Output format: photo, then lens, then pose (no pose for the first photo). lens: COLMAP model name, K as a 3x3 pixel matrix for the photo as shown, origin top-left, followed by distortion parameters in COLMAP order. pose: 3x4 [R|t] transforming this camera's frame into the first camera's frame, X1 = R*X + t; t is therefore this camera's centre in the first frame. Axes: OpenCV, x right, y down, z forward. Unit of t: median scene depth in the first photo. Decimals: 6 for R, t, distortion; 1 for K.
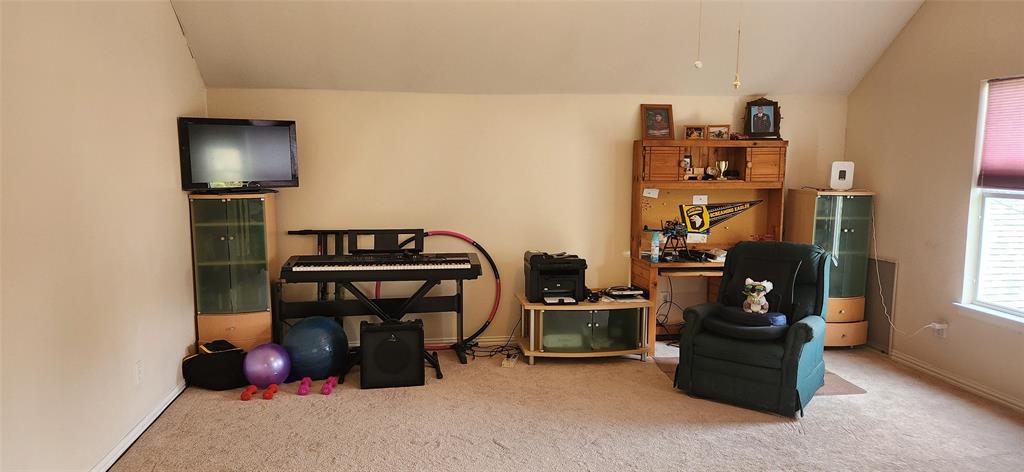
lens RADIAL K [[680.7, 0, 509.9], [0, 680.7, 244.4], [0, 0, 1]] dist [0.068323, -0.055631]
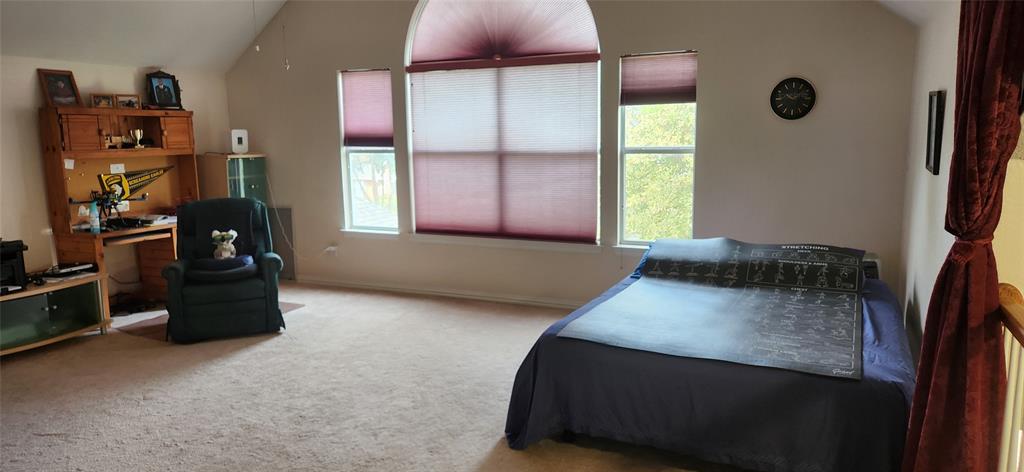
lens RADIAL K [[680.7, 0, 517.1], [0, 680.7, 233.6], [0, 0, 1]] dist [0.068323, -0.055631]
pose [[0.526554, -0.140741, 0.838411, -0.290283], [0.122425, 0.988475, 0.089045, 0.011052], [-0.841280, 0.055755, 0.537716, -0.037853]]
